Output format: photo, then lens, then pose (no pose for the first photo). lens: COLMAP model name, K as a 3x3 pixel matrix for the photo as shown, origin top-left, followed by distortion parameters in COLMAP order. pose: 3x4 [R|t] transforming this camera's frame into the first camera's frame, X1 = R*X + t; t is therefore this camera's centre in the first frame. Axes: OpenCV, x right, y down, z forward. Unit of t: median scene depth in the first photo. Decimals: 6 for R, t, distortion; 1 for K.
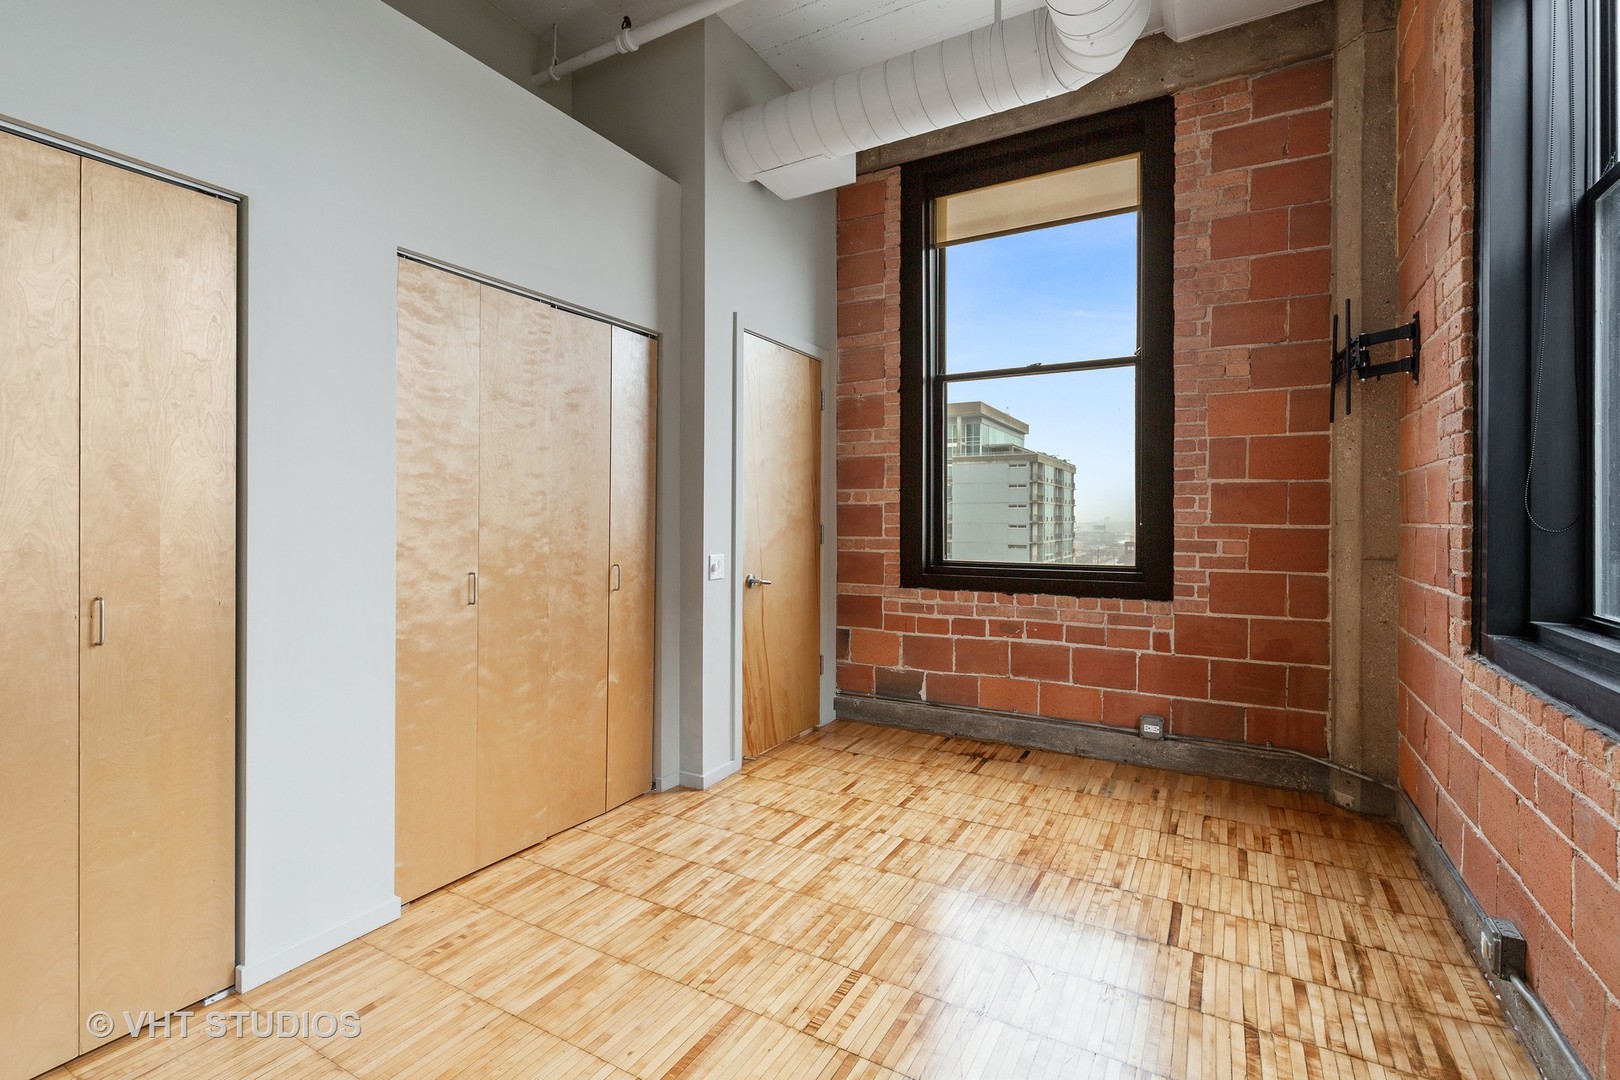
lens RADIAL K [[731.4, 0, 802.1], [0, 731.4, 517.3], [0, 0, 1]] dist [0.004033, -0.000044]
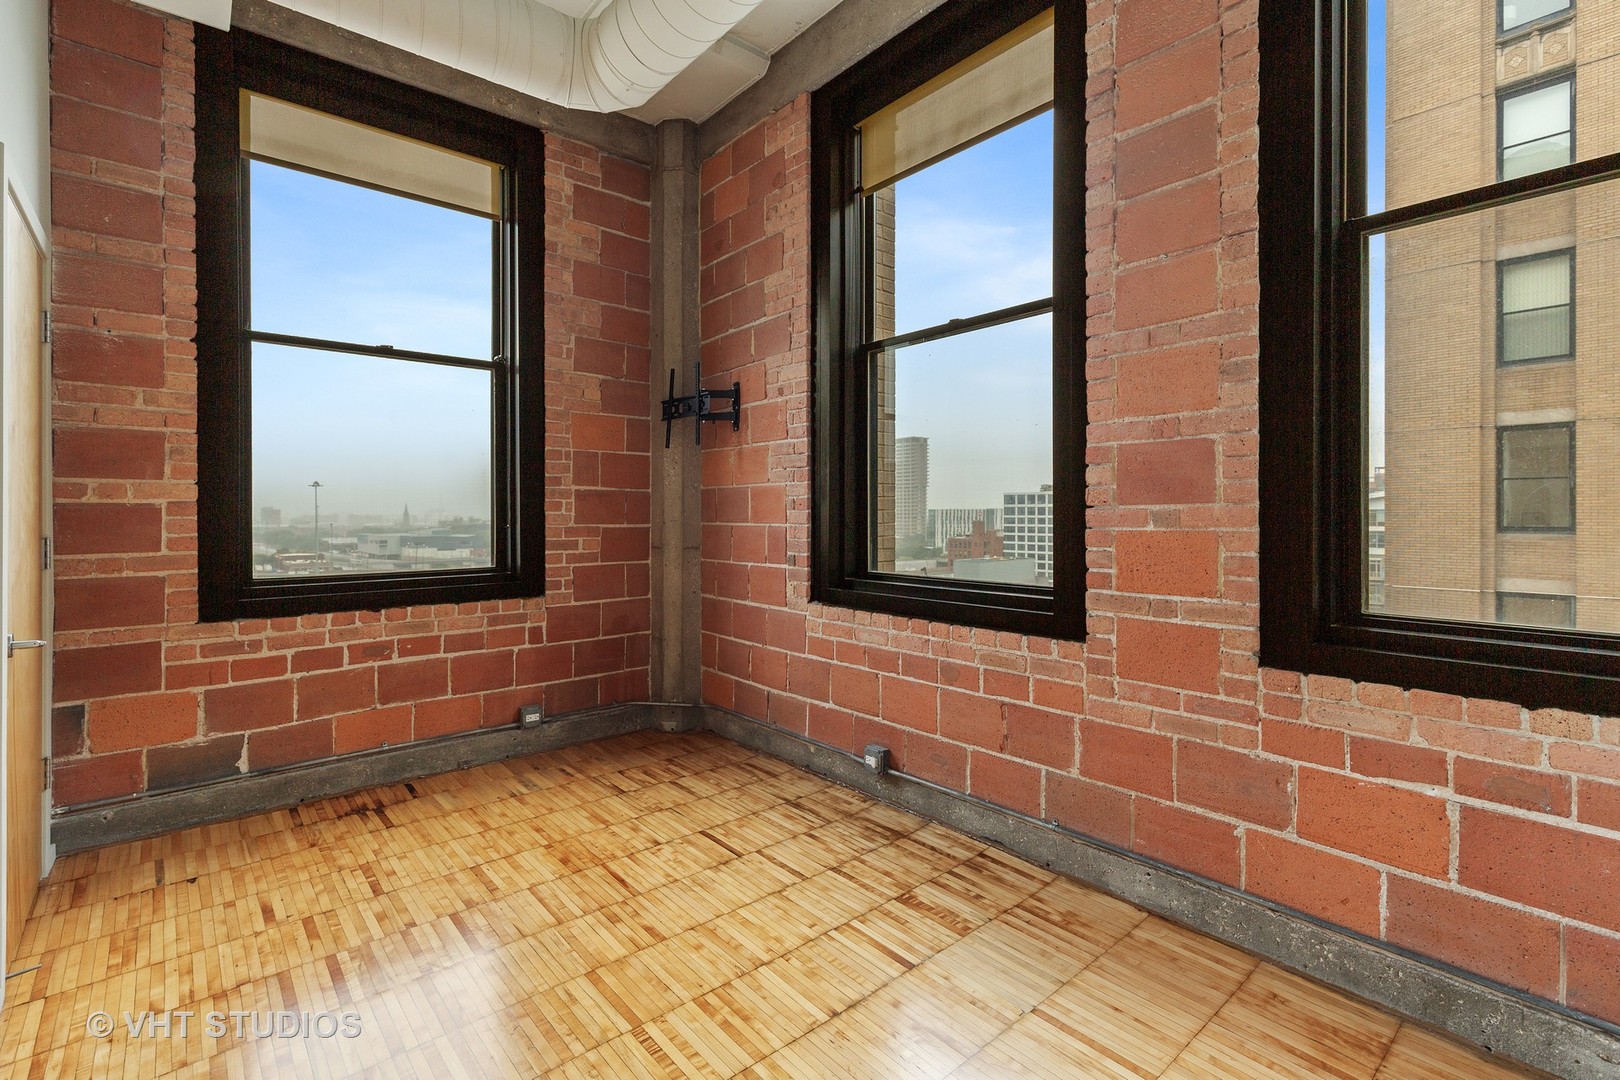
lens RADIAL K [[714.1, 0, 814.0], [0, 714.1, 515.2], [0, 0, 1]] dist [0.009402, -0.000602]
pose [[0.352081, -0.006666, 0.935946, -0.360162], [0.001269, 0.999977, 0.006644, -0.012933], [-0.935969, -0.001152, 0.352081, 0.253923]]
